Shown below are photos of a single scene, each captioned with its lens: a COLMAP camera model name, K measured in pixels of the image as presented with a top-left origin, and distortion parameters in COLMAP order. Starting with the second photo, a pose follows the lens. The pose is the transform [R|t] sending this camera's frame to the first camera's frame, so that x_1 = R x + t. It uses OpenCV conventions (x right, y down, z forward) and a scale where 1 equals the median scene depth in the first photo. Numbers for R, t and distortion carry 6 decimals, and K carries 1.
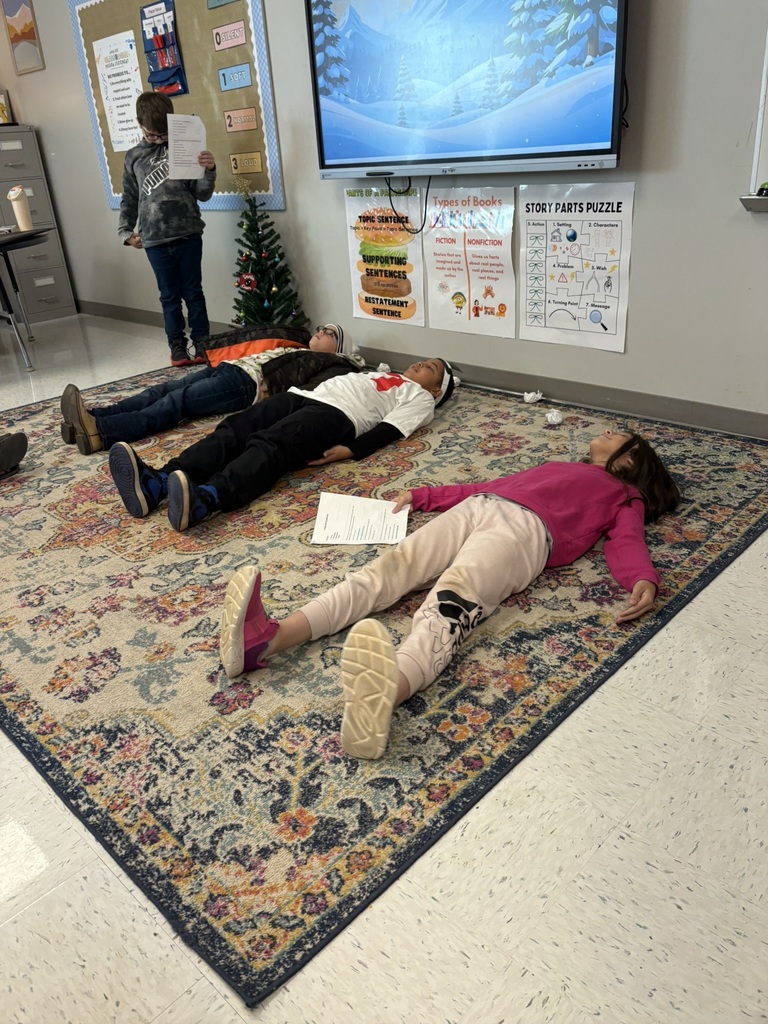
lens RADIAL K [[787.3, 0, 384.4], [0, 787.3, 483.9], [0, 0, 1]] dist [-0.000453, -0.004050]
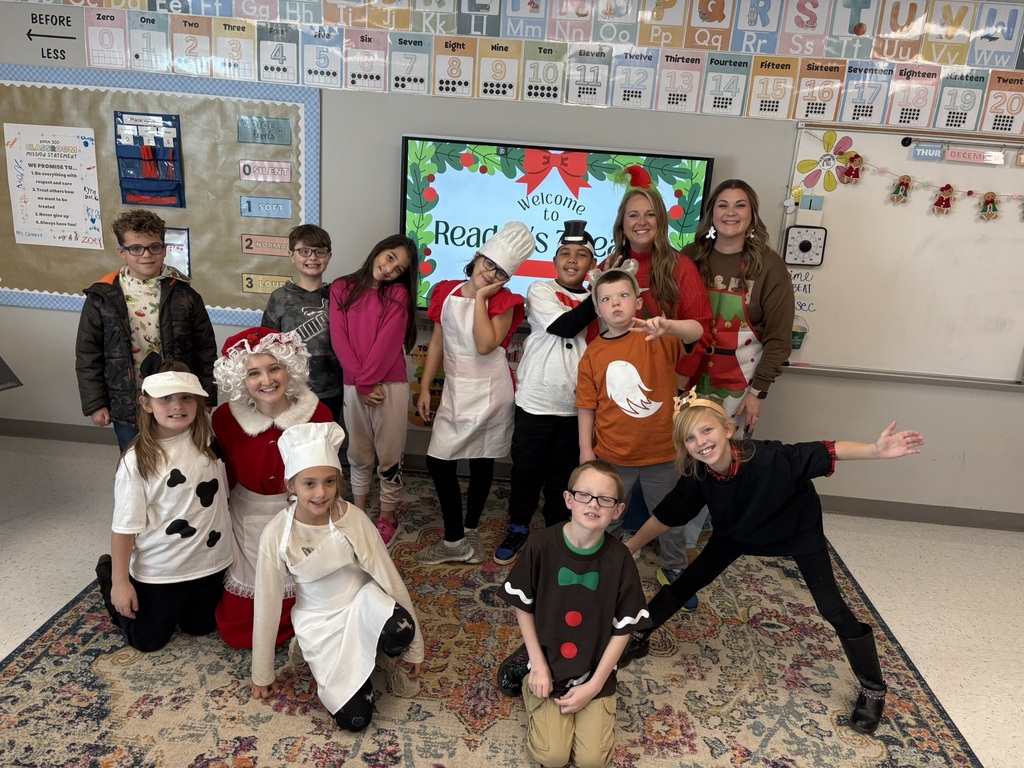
lens RADIAL K [[773.6, 0, 512.0], [0, 773.6, 384.0], [0, 0, 1]] dist [0.002748, -0.000279]
pose [[0.761982, -0.065026, 0.644325, -0.580220], [0.141489, 0.987625, -0.067654, -0.169137], [-0.631952, 0.142716, 0.761754, 0.063069]]
